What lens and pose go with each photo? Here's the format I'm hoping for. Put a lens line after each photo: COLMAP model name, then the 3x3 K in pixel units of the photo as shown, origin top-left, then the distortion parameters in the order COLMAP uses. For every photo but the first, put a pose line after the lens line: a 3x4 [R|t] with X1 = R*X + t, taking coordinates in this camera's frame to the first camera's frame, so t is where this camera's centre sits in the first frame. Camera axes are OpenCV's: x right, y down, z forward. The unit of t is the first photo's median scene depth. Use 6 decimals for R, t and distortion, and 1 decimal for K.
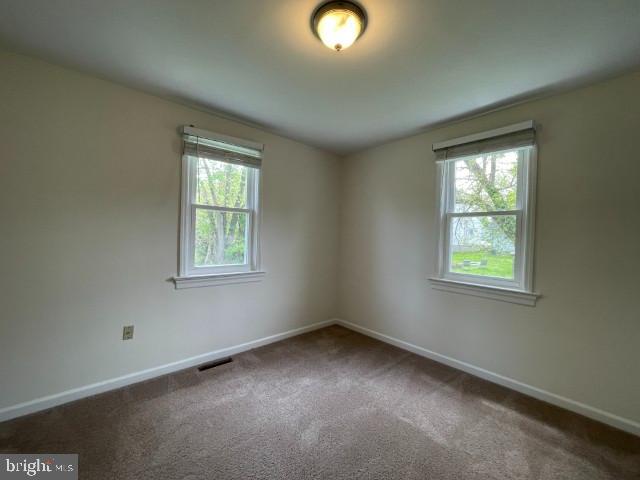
lens RADIAL K [[258.2, 0, 320.0], [0, 258.2, 240.0], [0, 0, 1]] dist [-0.001258, -0.000212]
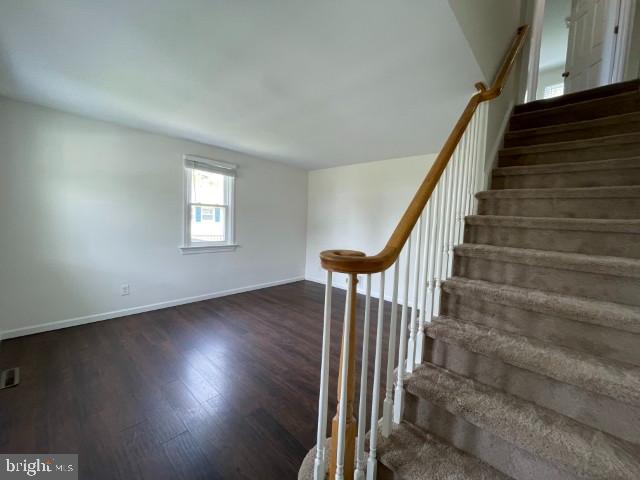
lens RADIAL K [[258.2, 0, 320.0], [0, 258.2, 240.0], [0, 0, 1]] dist [-0.001258, -0.000212]
pose [[-0.090059, -0.091324, 0.991741, -1.433790], [-0.030732, 0.995568, 0.088885, -0.054195], [-0.995462, -0.022474, -0.092466, 0.457552]]
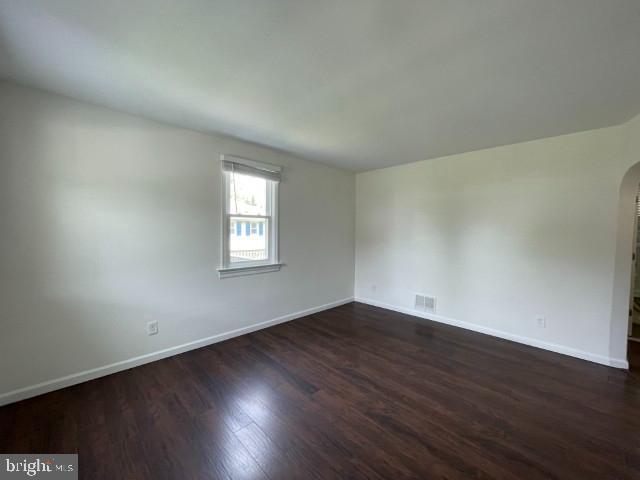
lens RADIAL K [[258.2, 0, 320.0], [0, 258.2, 240.0], [0, 0, 1]] dist [-0.001258, -0.000212]
pose [[-0.038791, -0.049930, 0.997999, -0.993711], [-0.001416, 0.998753, 0.049912, -0.049574], [-0.999246, 0.000523, -0.038814, 0.763126]]
